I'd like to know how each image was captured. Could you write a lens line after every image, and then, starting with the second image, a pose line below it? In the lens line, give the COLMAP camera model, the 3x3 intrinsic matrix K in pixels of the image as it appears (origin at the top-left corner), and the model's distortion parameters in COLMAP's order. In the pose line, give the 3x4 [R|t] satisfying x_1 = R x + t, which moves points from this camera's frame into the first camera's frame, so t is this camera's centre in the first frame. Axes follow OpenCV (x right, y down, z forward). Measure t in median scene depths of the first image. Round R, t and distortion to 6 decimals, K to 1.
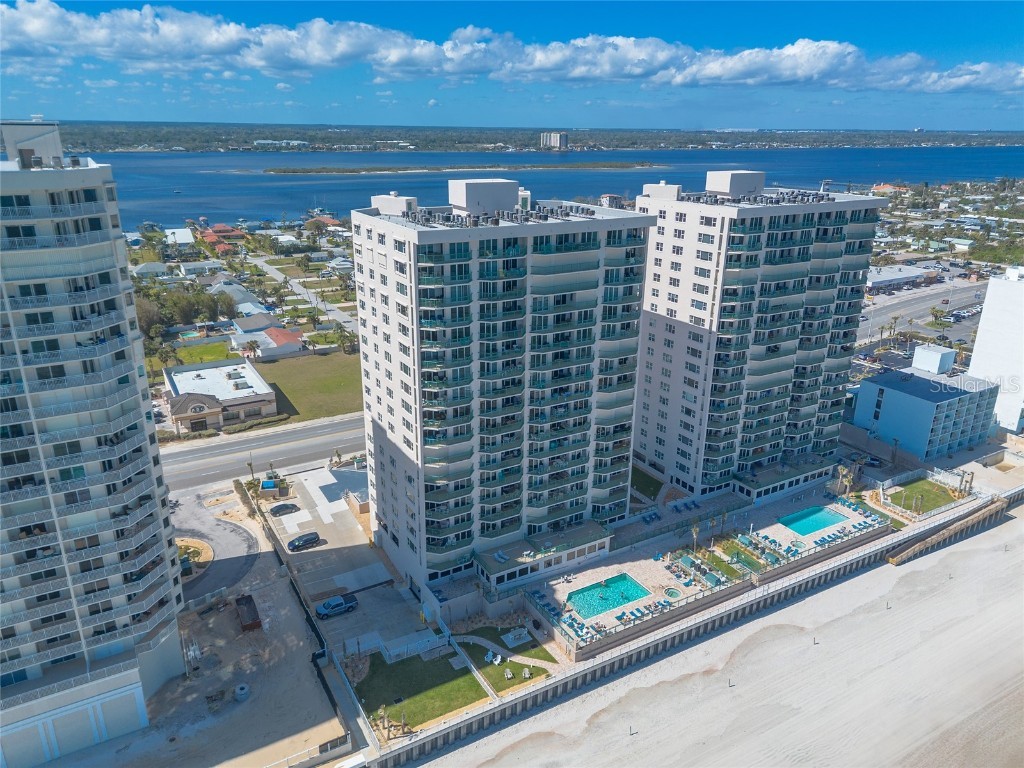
lens RADIAL K [[727.2, 0, 509.7], [0, 727.2, 381.9], [0, 0, 1]] dist [0.061212, -0.048577]
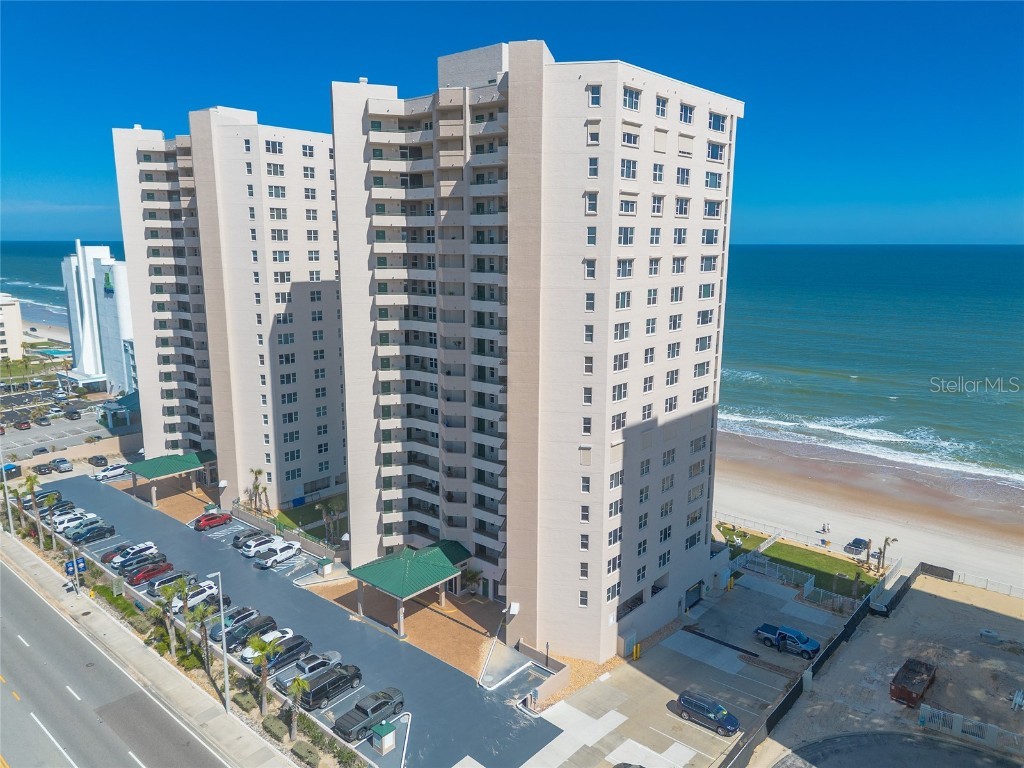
lens RADIAL K [[723.2, 0, 512.0], [0, 723.2, 384.0], [0, 0, 1]] dist [0.084546, -0.100171]
pose [[-0.320647, -0.195618, 0.926779, -0.715297], [0.305740, 0.904694, 0.296736, -0.194352], [-0.896498, 0.378501, -0.230279, 1.240132]]
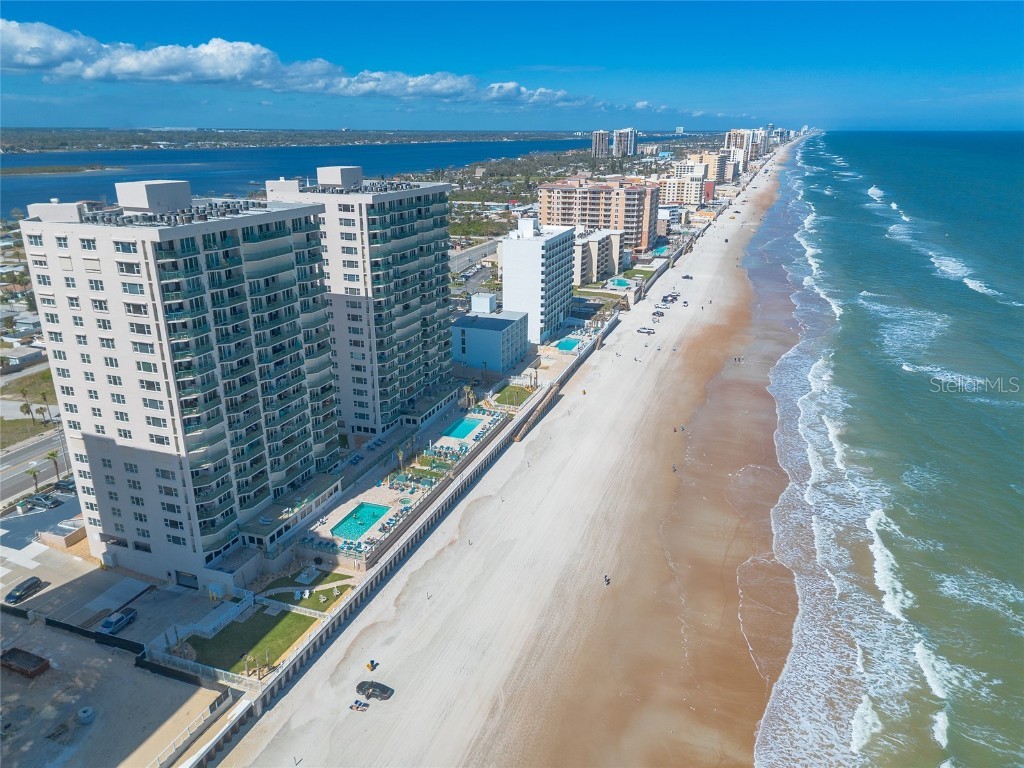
lens RADIAL K [[723.2, 0, 512.0], [0, 723.2, 384.0], [0, 0, 1]] dist [0.084546, -0.100171]
pose [[0.767260, -0.219484, 0.602610, -0.334042], [0.216830, 0.973061, 0.078338, 0.031915], [-0.603571, 0.070558, 0.794181, -0.114214]]
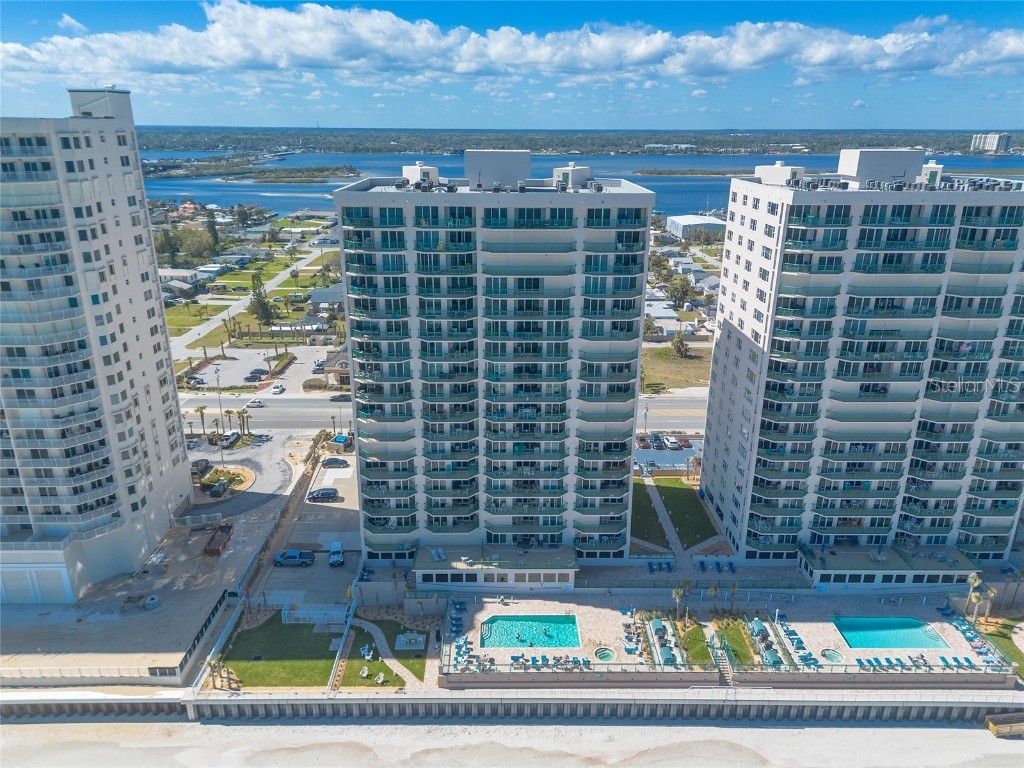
lens RADIAL K [[727.2, 0, 509.7], [0, 727.2, 381.9], [0, 0, 1]] dist [0.061212, -0.048577]
pose [[0.869407, 0.157865, -0.468199, 0.448192], [-0.160956, 0.986386, 0.033702, -0.021360], [0.467145, 0.046058, 0.882980, 0.207187]]
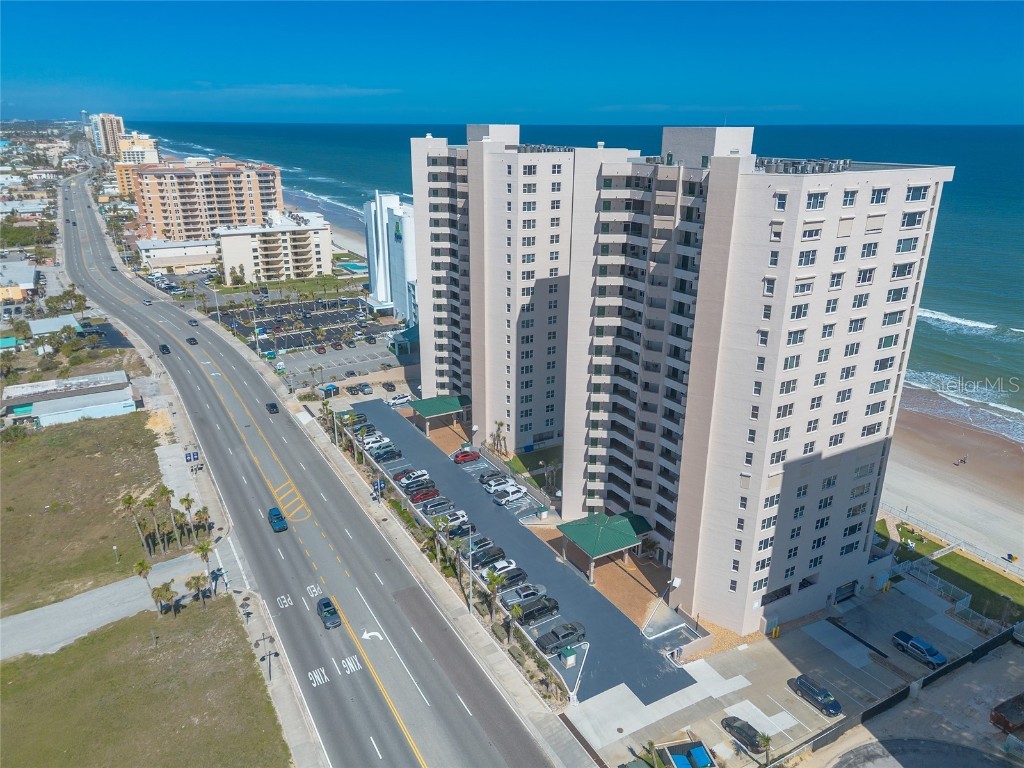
lens RADIAL K [[720.8, 0, 509.5], [0, 720.8, 384.4], [0, 0, 1]] dist [0.065063, -0.063688]
pose [[0.014185, -0.349462, 0.936843, -0.855619], [0.326854, 0.887086, 0.325953, -0.350995], [-0.944968, 0.301588, 0.126806, 1.175959]]
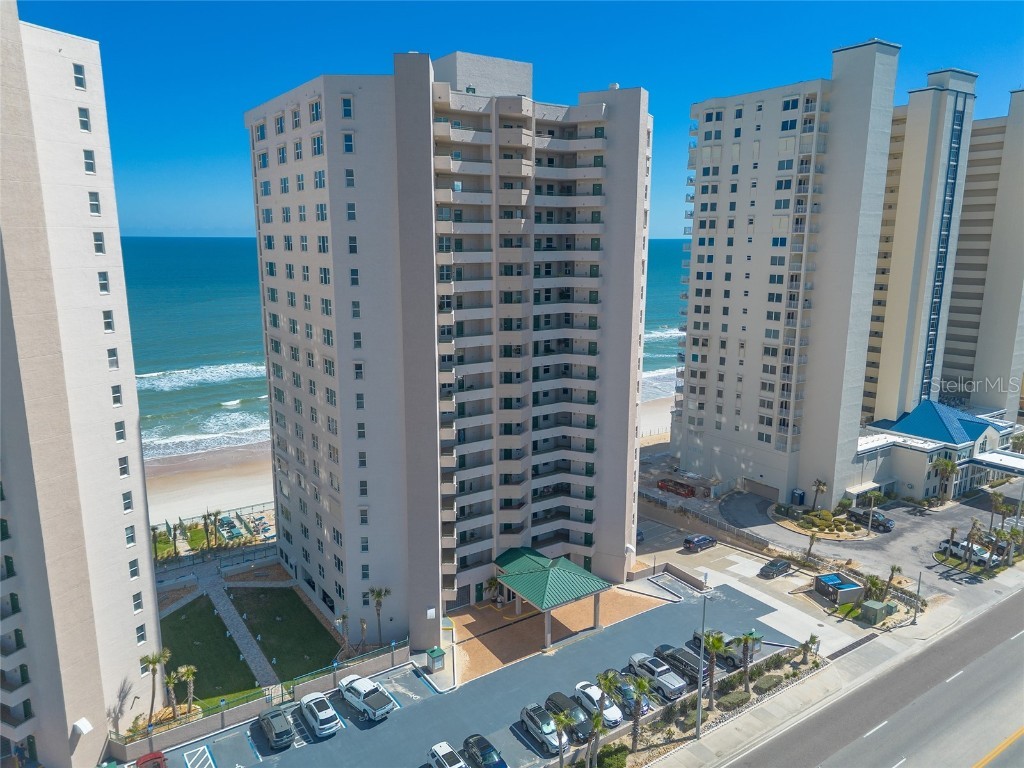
lens RADIAL K [[727.2, 0, 509.7], [0, 727.2, 381.9], [0, 0, 1]] dist [0.061212, -0.048577]
pose [[-0.997709, -0.000836, -0.067639, -0.015765], [-0.035209, 0.860214, 0.508716, -0.364359], [0.057759, 0.509933, -0.858273, 1.714539]]
